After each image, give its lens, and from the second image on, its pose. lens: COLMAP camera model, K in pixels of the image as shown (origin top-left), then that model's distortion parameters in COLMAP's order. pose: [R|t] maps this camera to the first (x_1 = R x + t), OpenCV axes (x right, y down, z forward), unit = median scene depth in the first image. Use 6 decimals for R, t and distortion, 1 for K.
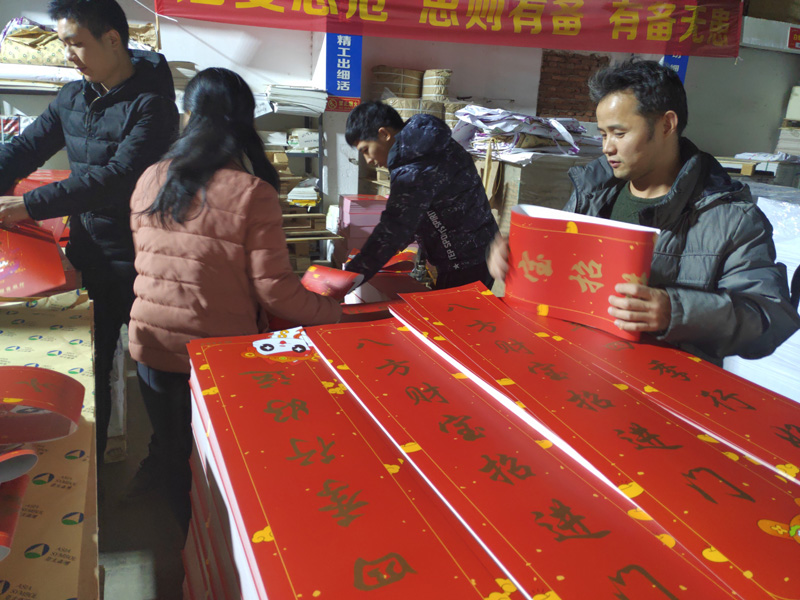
lens RADIAL K [[613.1, 0, 414.1], [0, 613.1, 295.3], [0, 0, 1]] dist [0.112594, -0.127498]
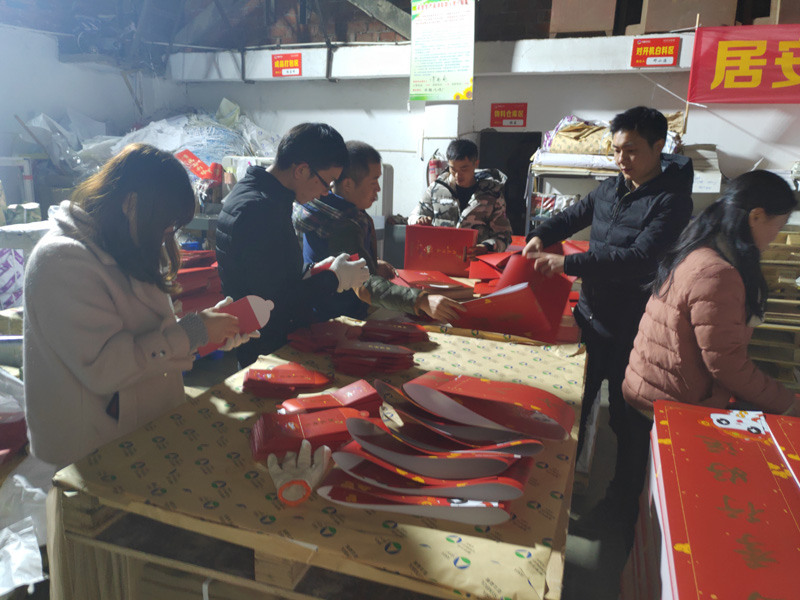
lens RADIAL K [[646.6, 0, 386.5], [0, 646.6, 298.0], [0, 0, 1]] dist [-0.001176, -0.003382]
pose [[0.705642, 0.119955, -0.698341, 0.037143], [-0.191231, 0.981235, -0.024682, 0.003005], [0.682276, 0.150961, 0.715339, -0.087930]]
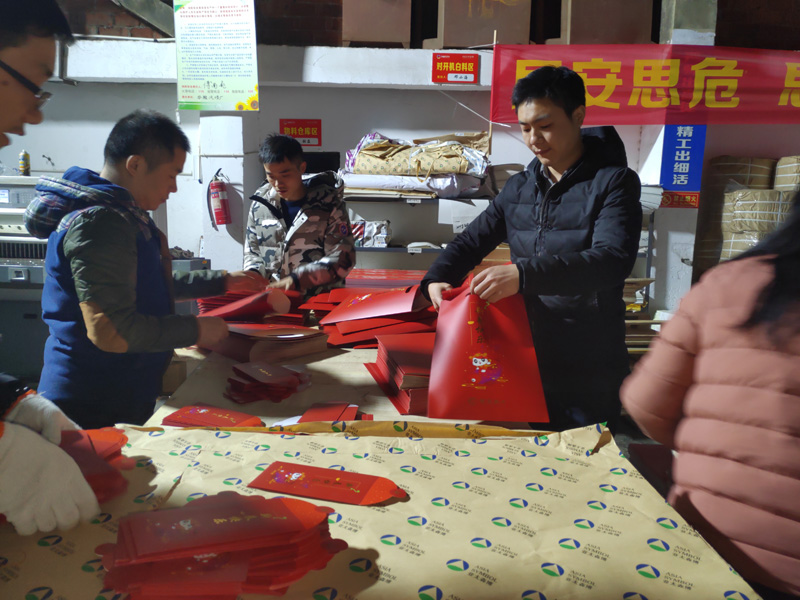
lens RADIAL K [[617.8, 0, 400.0], [0, 617.8, 300.0], [0, 0, 1]] dist [0.026306, 0.004679]
pose [[0.924642, 0.028347, -0.379781, -0.166924], [-0.086413, 0.986832, -0.136730, -0.012854], [0.370905, 0.159244, 0.914916, 0.075993]]
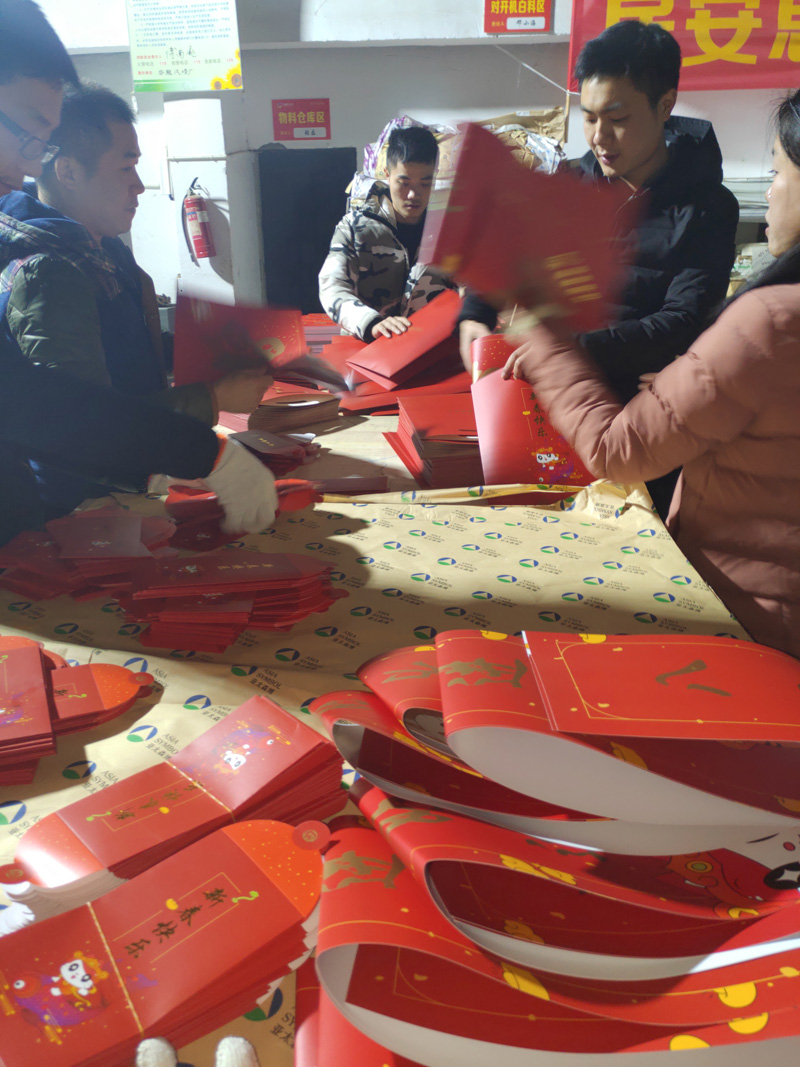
lens RADIAL K [[817.7, 0, 387.2], [0, 817.7, 540.7], [0, 0, 1]] dist [0.112594, -0.127498]
pose [[0.894178, 0.107119, -0.434708, -0.133539], [-0.078080, 0.993387, 0.084178, -0.003401], [0.440850, -0.041328, 0.896629, 0.034476]]
